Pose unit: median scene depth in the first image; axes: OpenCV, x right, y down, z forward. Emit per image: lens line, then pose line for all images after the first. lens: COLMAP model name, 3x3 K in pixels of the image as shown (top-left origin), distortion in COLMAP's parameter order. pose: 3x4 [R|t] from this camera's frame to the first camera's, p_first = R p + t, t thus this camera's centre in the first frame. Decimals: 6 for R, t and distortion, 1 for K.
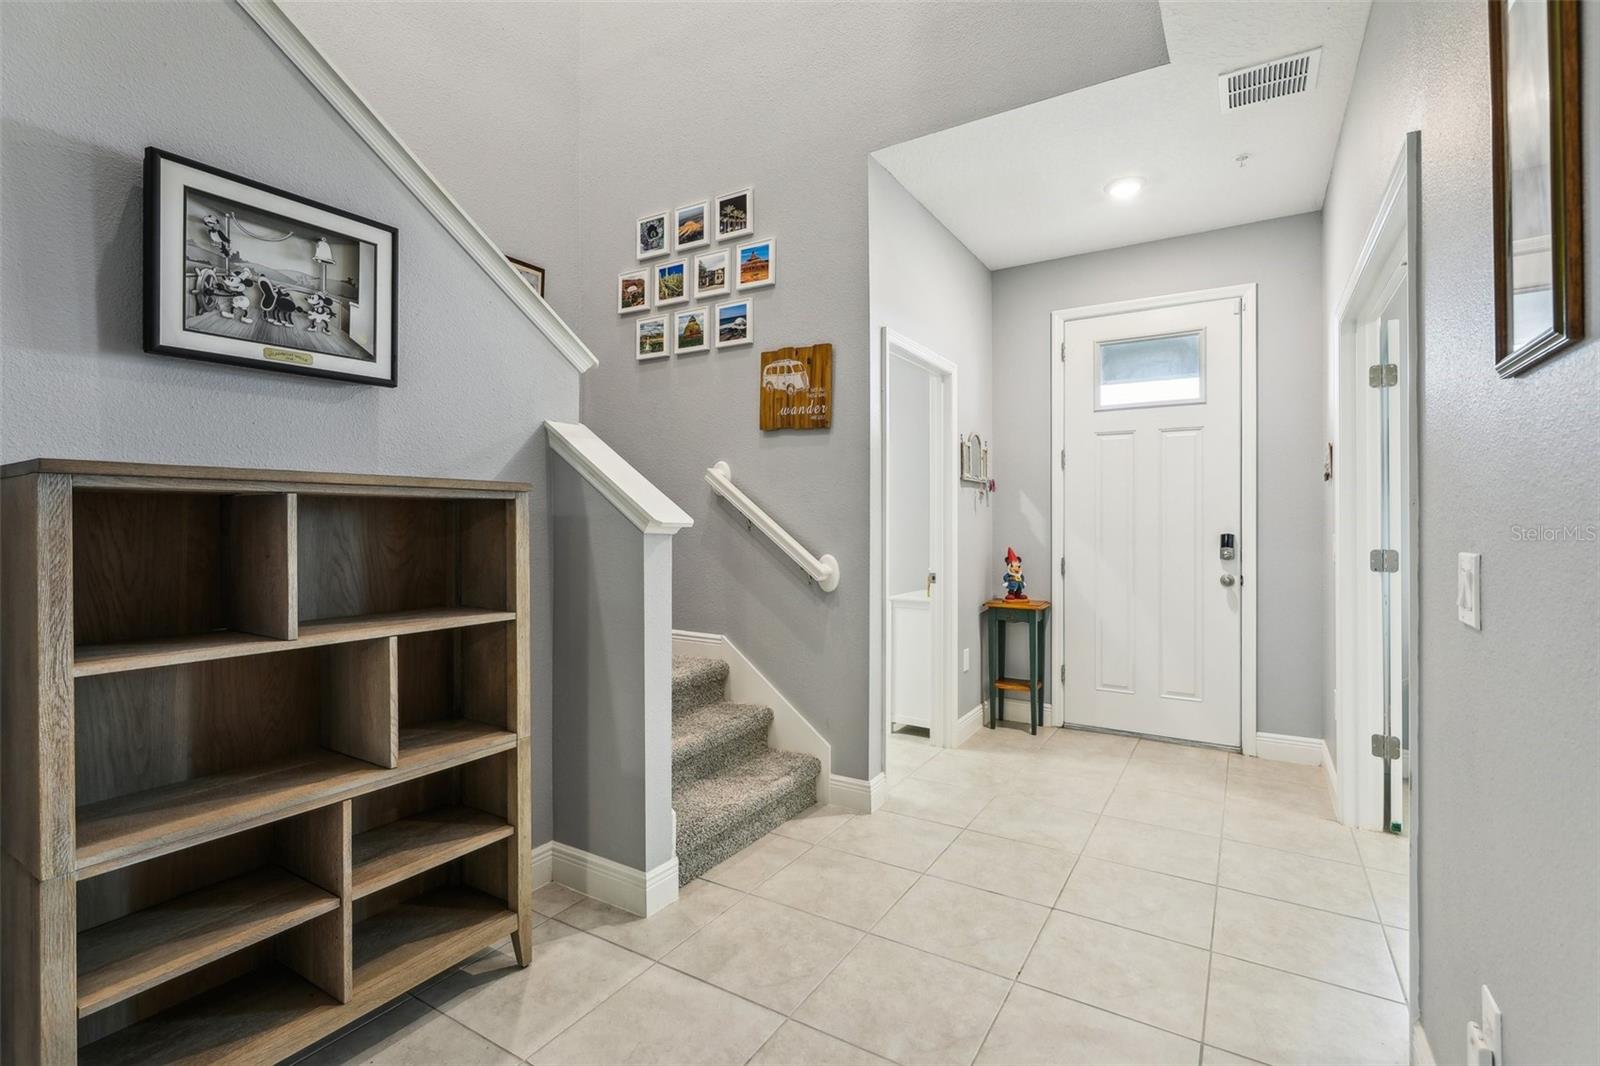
lens RADIAL K [[730.1, 0, 798.6], [0, 730.1, 518.2], [0, 0, 1]] dist [-0.000304, -0.000370]
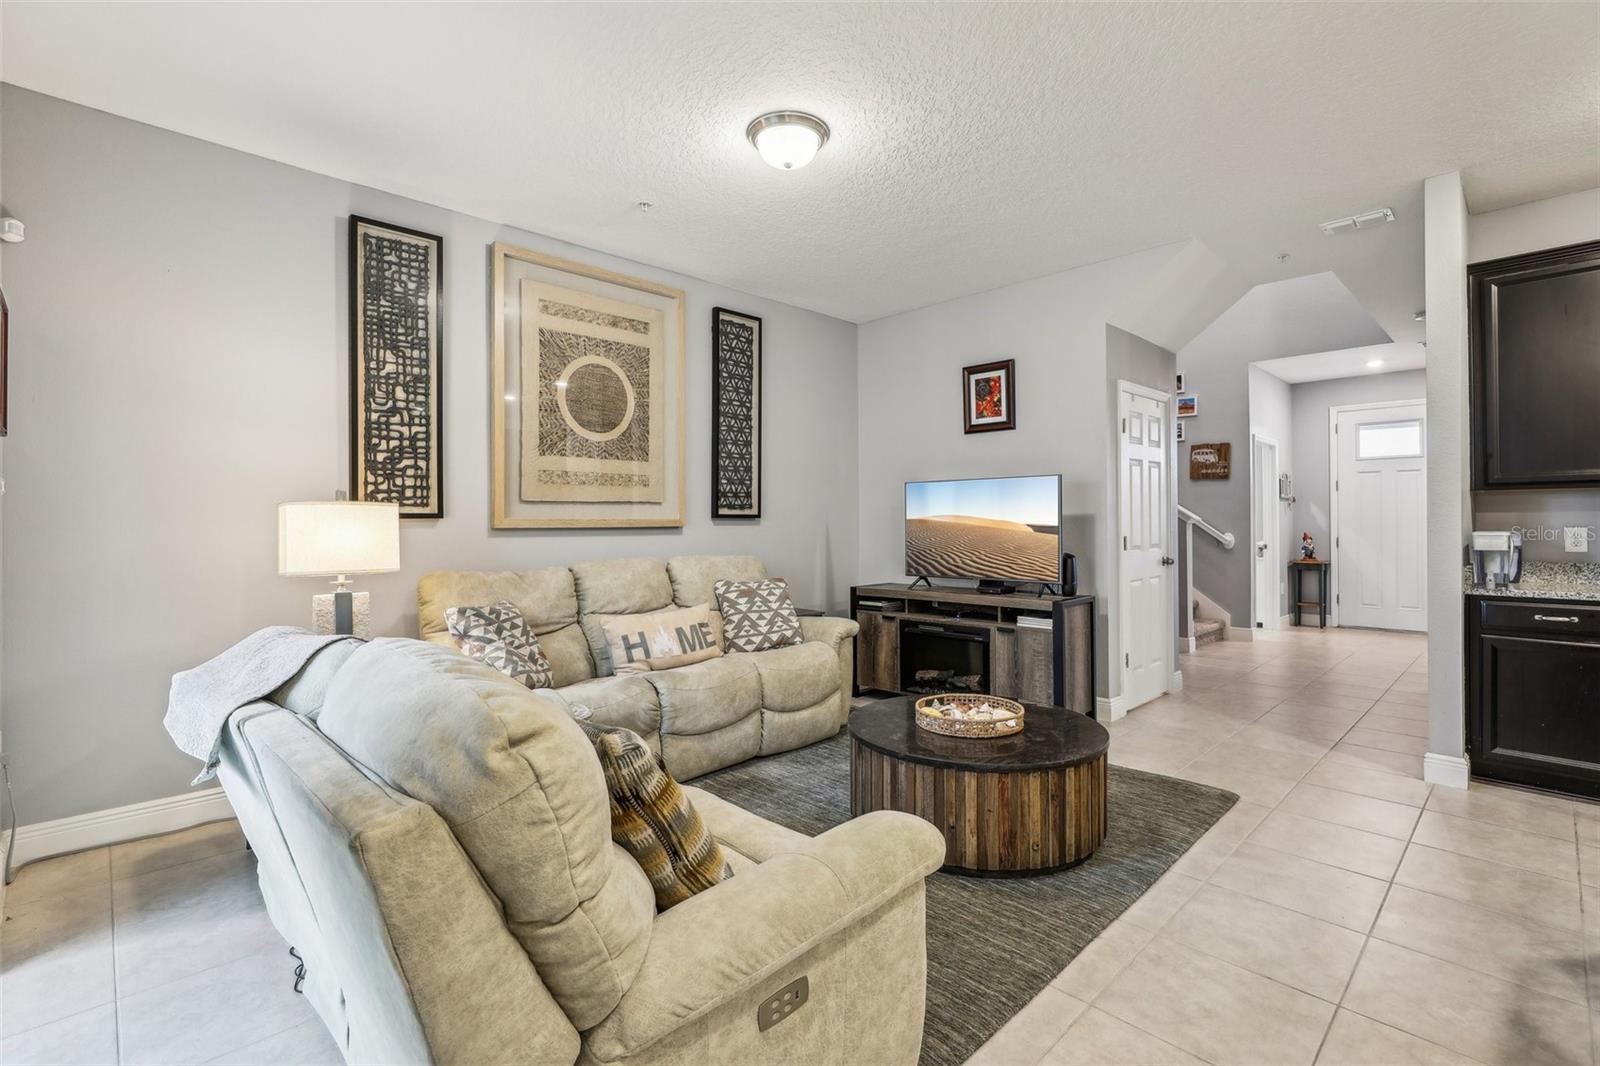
lens RADIAL K [[730.1, 0, 798.6], [0, 730.1, 518.2], [0, 0, 1]] dist [-0.000304, -0.000370]
pose [[0.970257, -0.007604, -0.241956, -0.581022], [0.006974, 0.999970, -0.003458, 0.001087], [0.241975, 0.001668, 0.970281, -1.274447]]
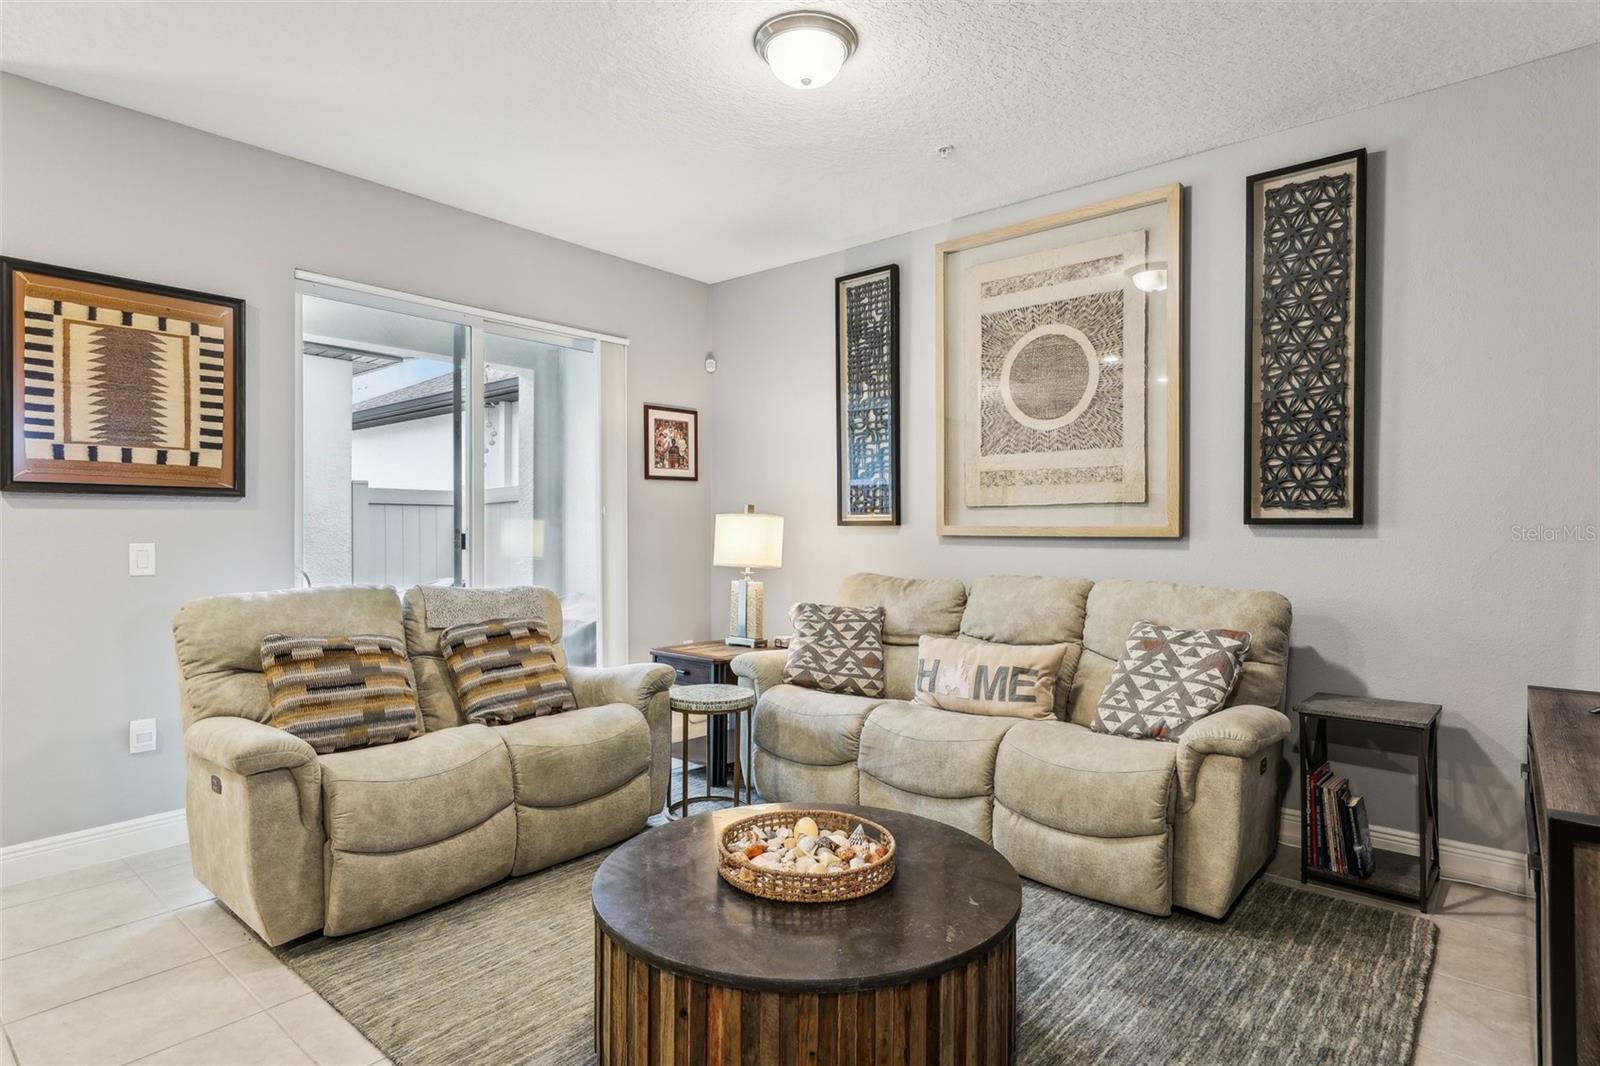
lens RADIAL K [[848.6, 0, 800.0], [0, 848.6, 533.0], [0, 0, 1]] dist [0.001713, -0.000117]
pose [[-0.159180, 0.003166, -0.987244, -0.100110], [0.000010, 0.999995, 0.003205, 0.001371], [0.987250, 0.000500, -0.159179, -0.466822]]
